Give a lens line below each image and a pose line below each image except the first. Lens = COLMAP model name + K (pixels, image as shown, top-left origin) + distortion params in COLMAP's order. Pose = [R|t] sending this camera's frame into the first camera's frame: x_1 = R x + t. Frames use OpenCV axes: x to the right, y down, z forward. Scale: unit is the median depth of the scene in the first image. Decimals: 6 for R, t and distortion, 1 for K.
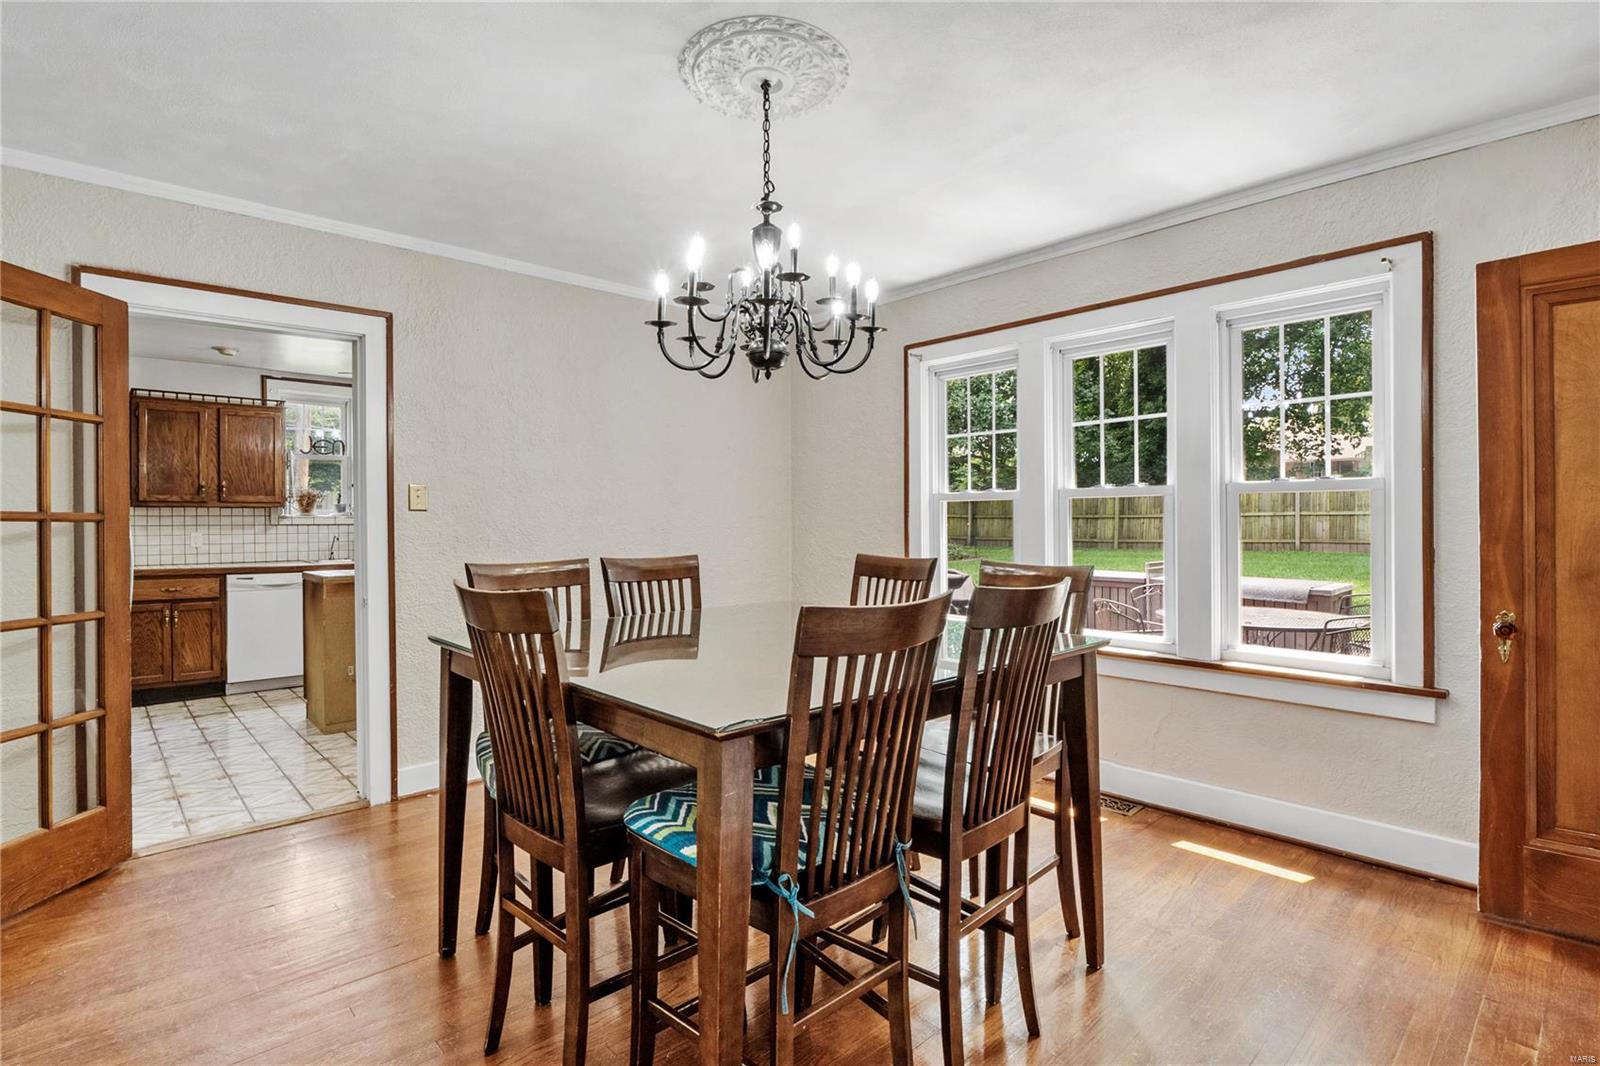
lens RADIAL K [[786.1, 0, 807.1], [0, 786.1, 529.6], [0, 0, 1]] dist [-0.013934, -0.000496]
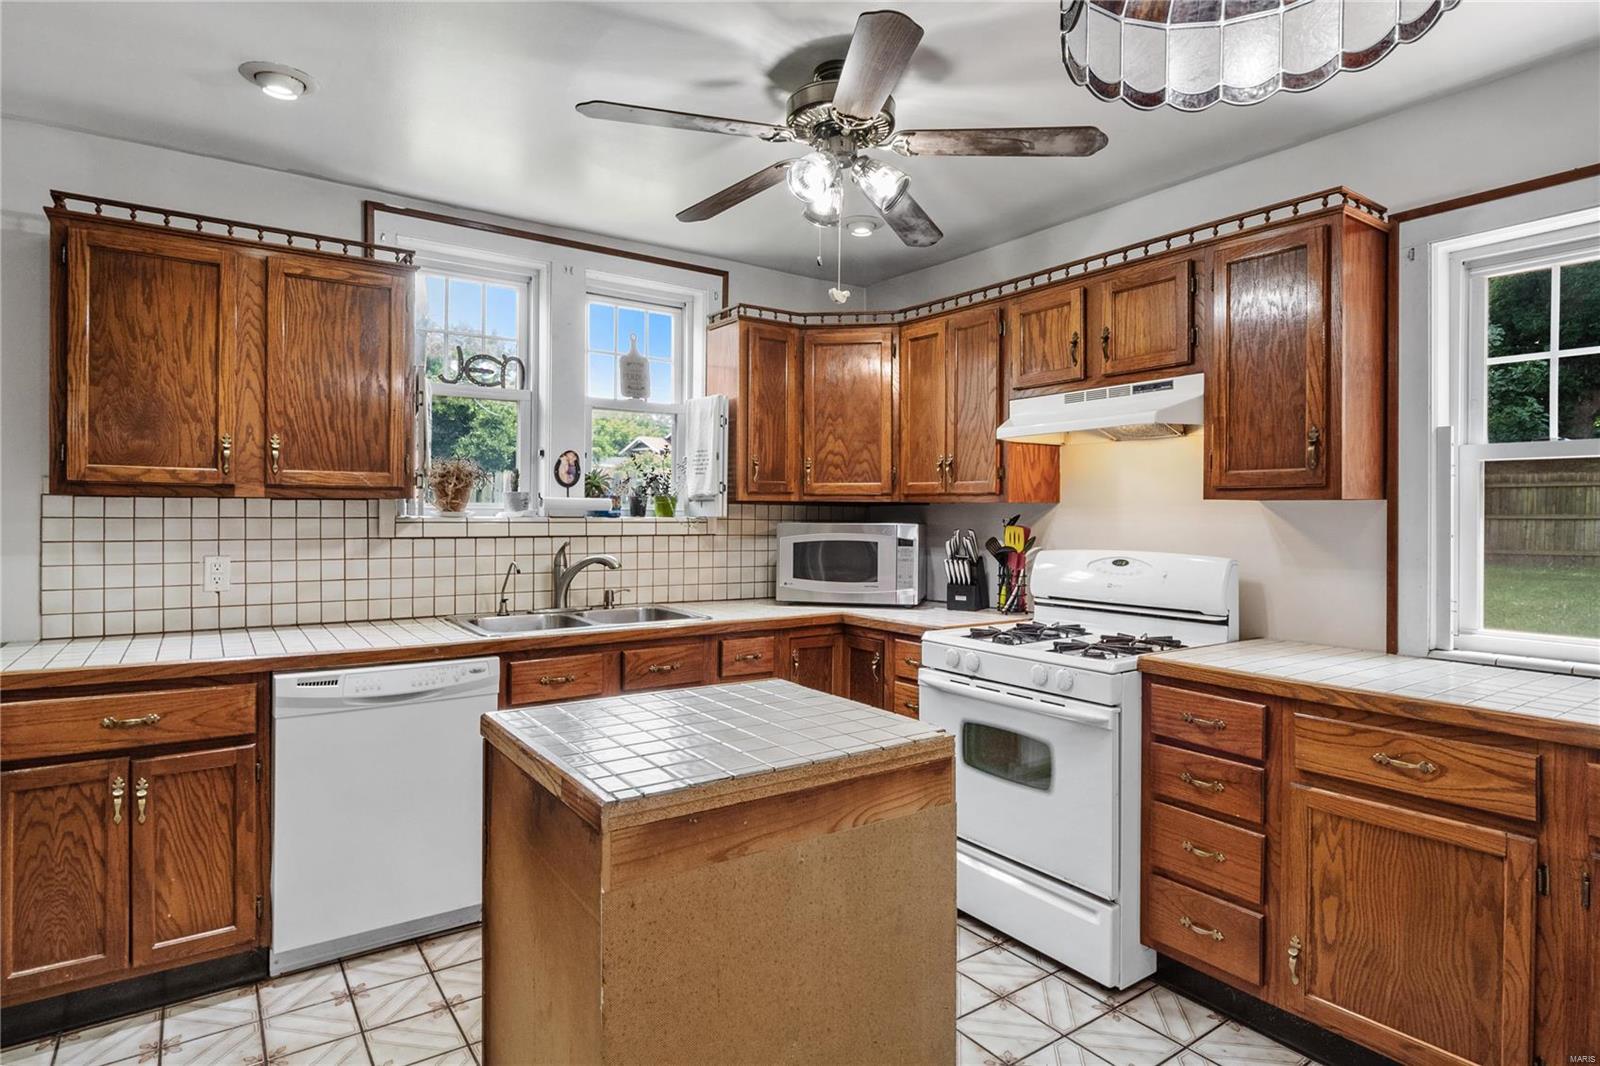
lens RADIAL K [[869.6, 0, 802.0], [0, 869.6, 514.3], [0, 0, 1]] dist [-0.000025, -0.000044]
pose [[0.990987, 0.004145, -0.133890, -0.414884], [-0.005789, 0.999913, -0.011891, -0.016512], [0.133829, 0.012559, 0.990925, 0.588058]]
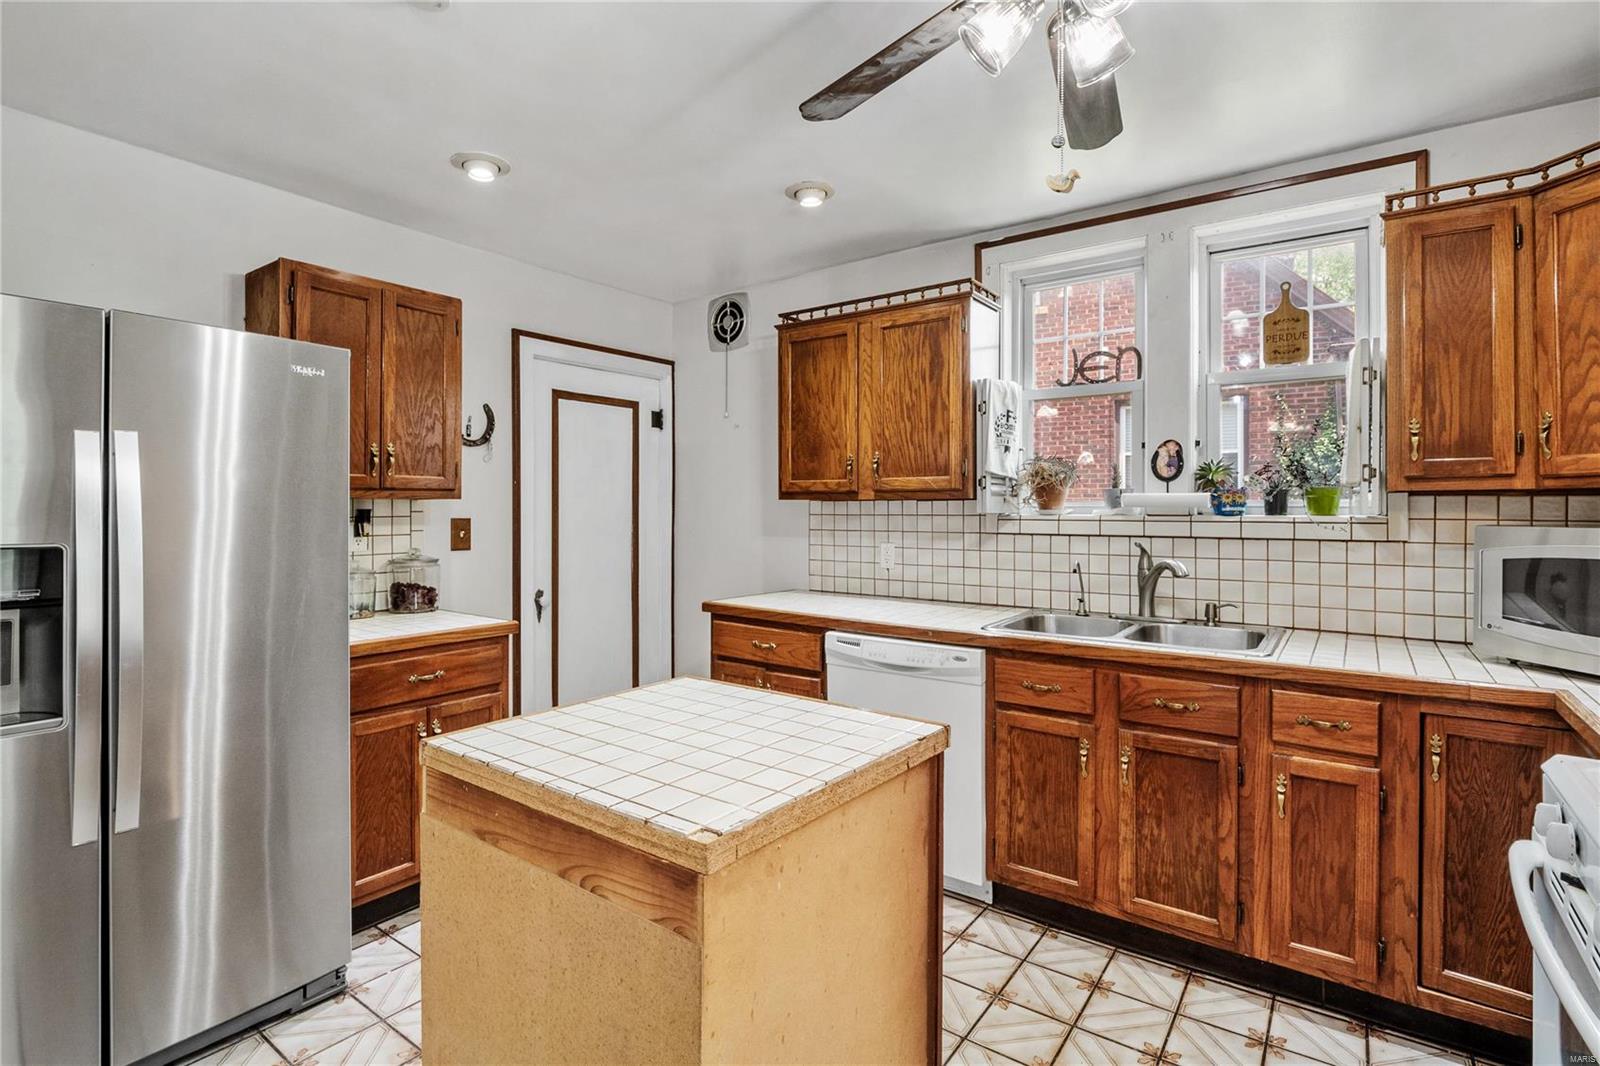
lens RADIAL K [[754.0, 0, 804.9], [0, 754.0, 510.4], [0, 0, 1]] dist [-0.002271, -0.000440]
pose [[0.199403, -0.000069, -0.979918, -0.246938], [-0.012897, 0.999913, -0.002695, -0.019603], [0.979833, 0.013176, 0.199385, 0.853300]]
